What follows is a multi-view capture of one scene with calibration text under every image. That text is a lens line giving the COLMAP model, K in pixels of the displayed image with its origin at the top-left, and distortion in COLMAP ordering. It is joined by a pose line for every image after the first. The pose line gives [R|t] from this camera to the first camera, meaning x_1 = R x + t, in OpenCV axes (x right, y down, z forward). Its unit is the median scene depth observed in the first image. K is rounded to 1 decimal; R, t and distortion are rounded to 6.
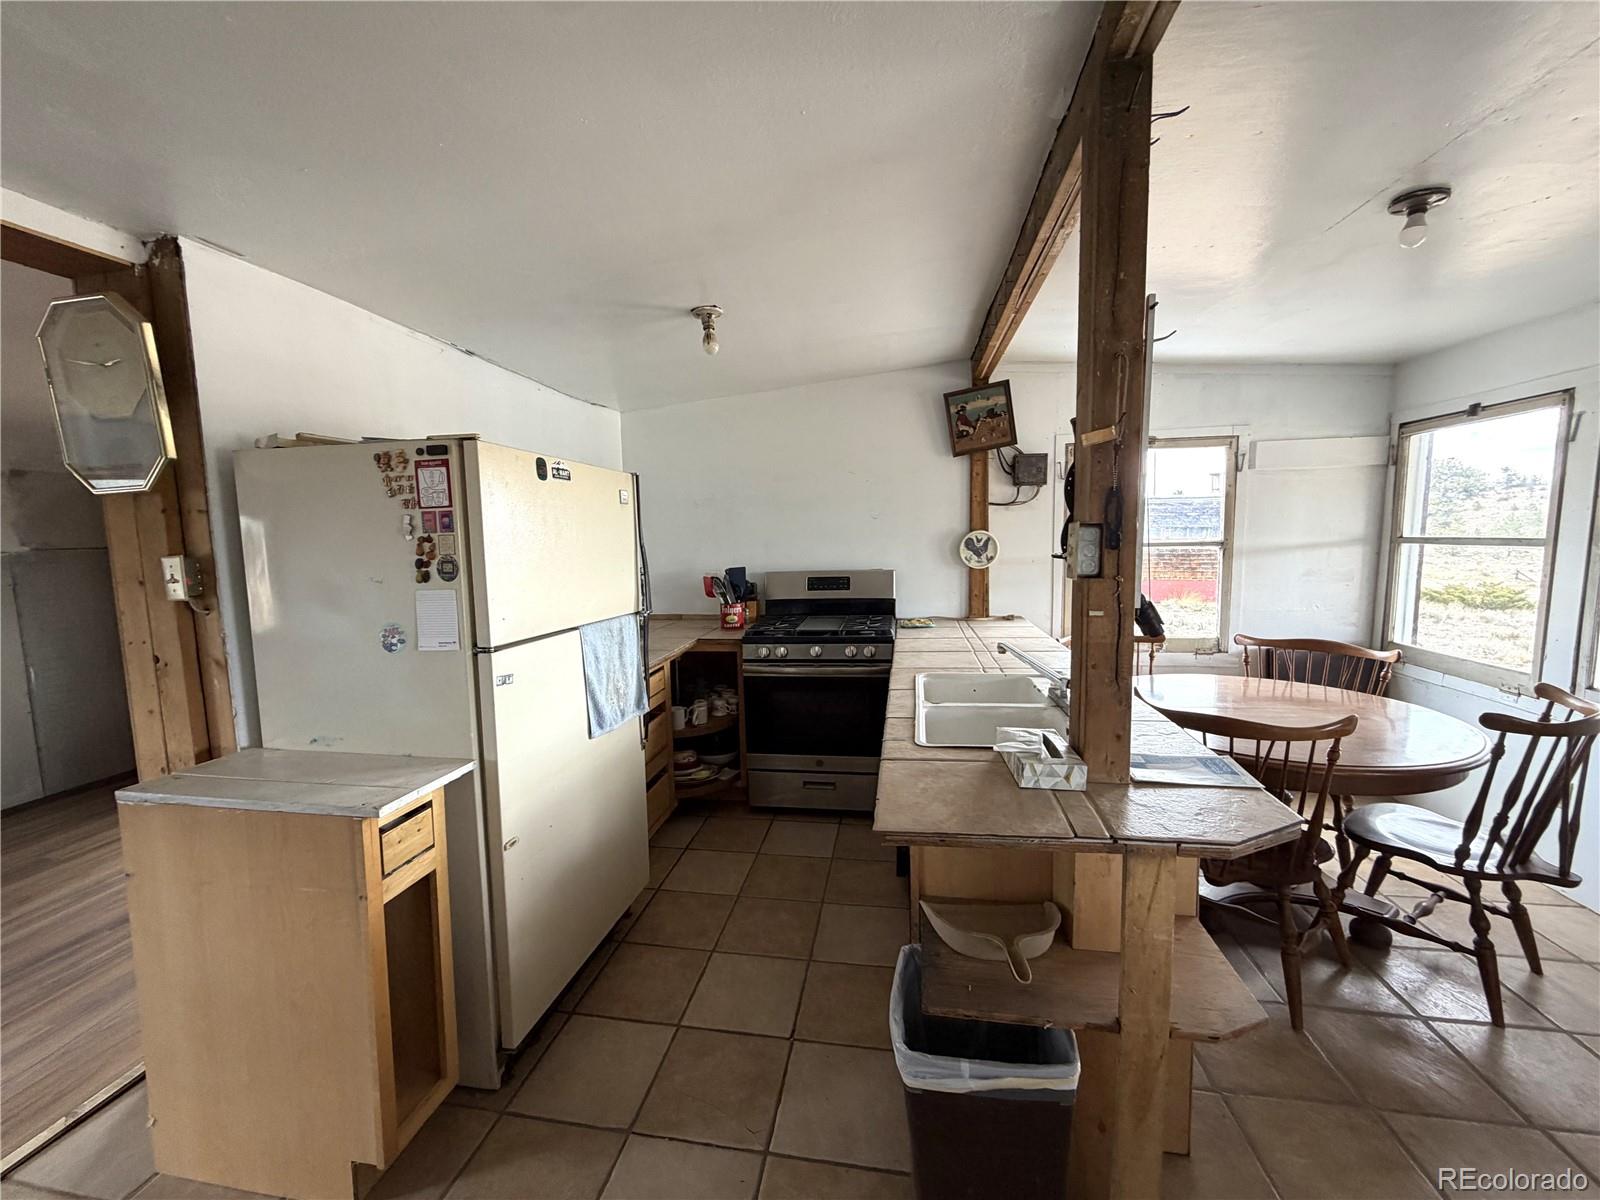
lens RADIAL K [[635.1, 0, 794.9], [0, 635.1, 599.8], [0, 0, 1]] dist [0.000963, 0.000056]
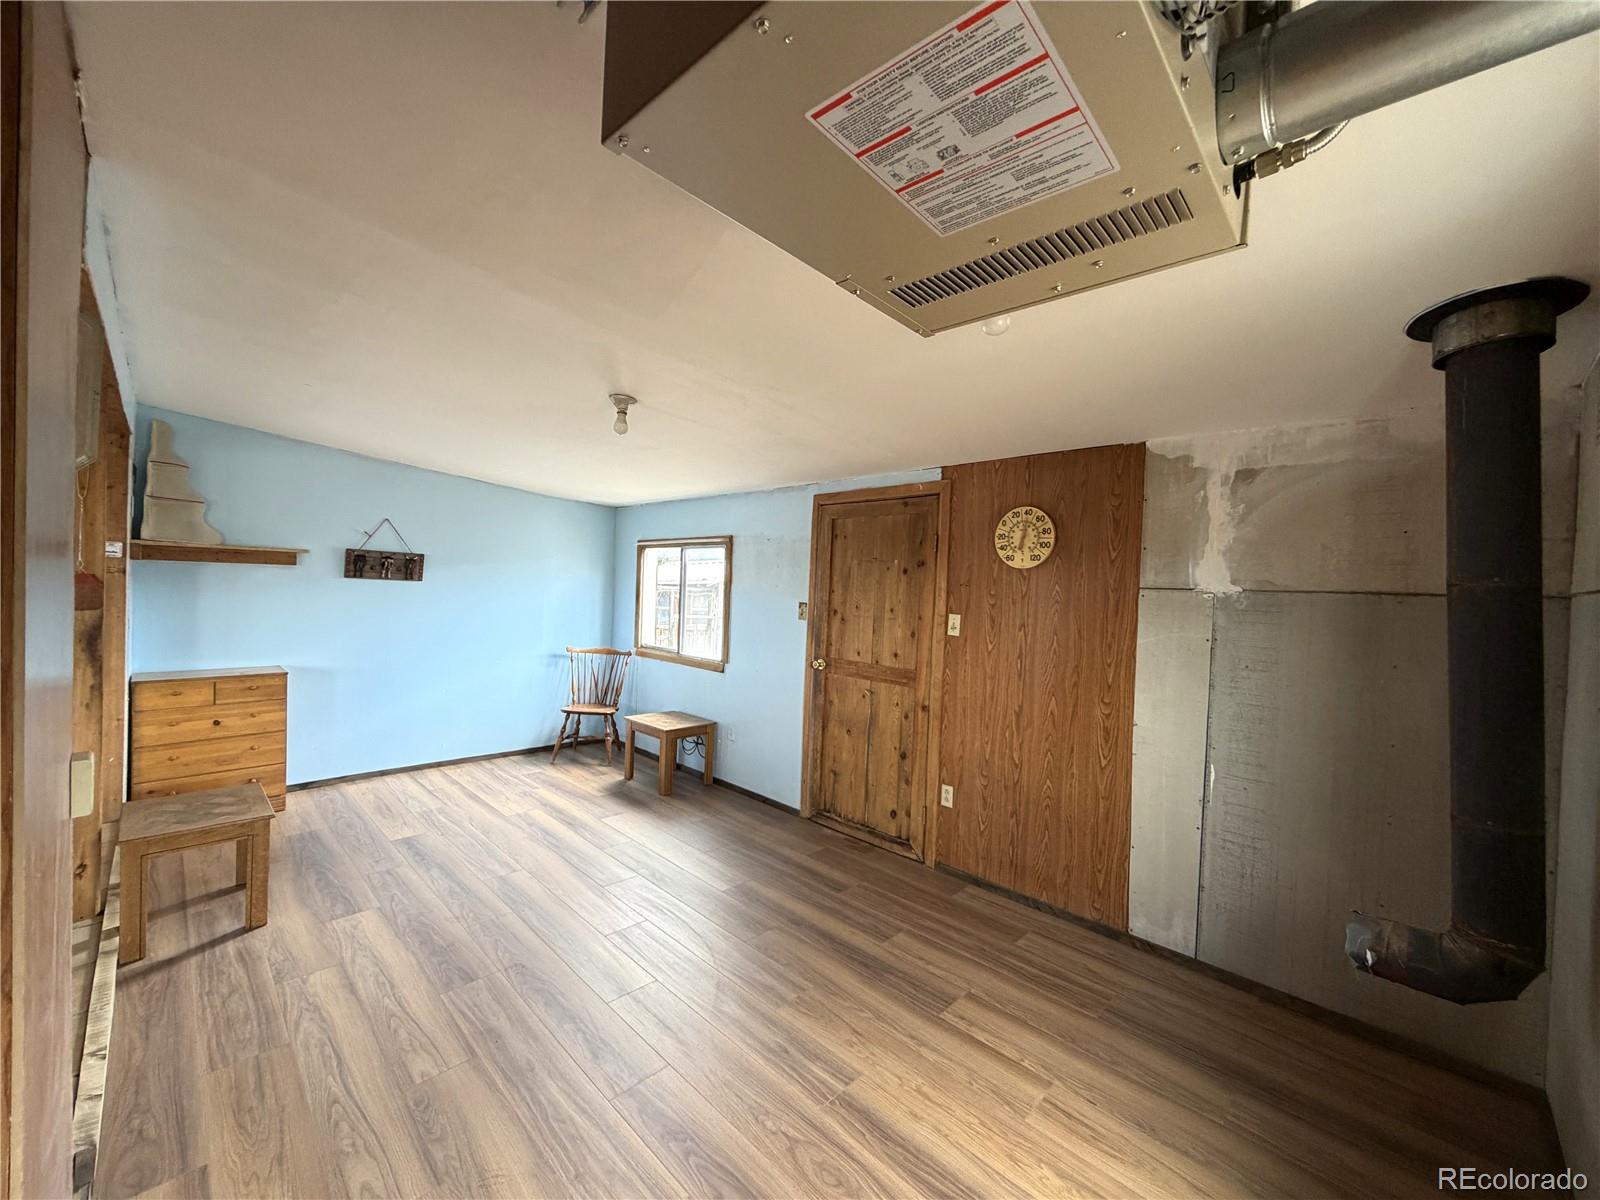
lens RADIAL K [[635.1, 0, 791.8], [0, 635.1, 600.7], [0, 0, 1]] dist [0.000963, 0.000056]
pose [[-0.570319, 0.022642, -0.821112, -0.688925], [-0.105796, 0.989270, 0.100762, -0.145196], [0.814582, 0.144336, -0.561803, 1.683177]]
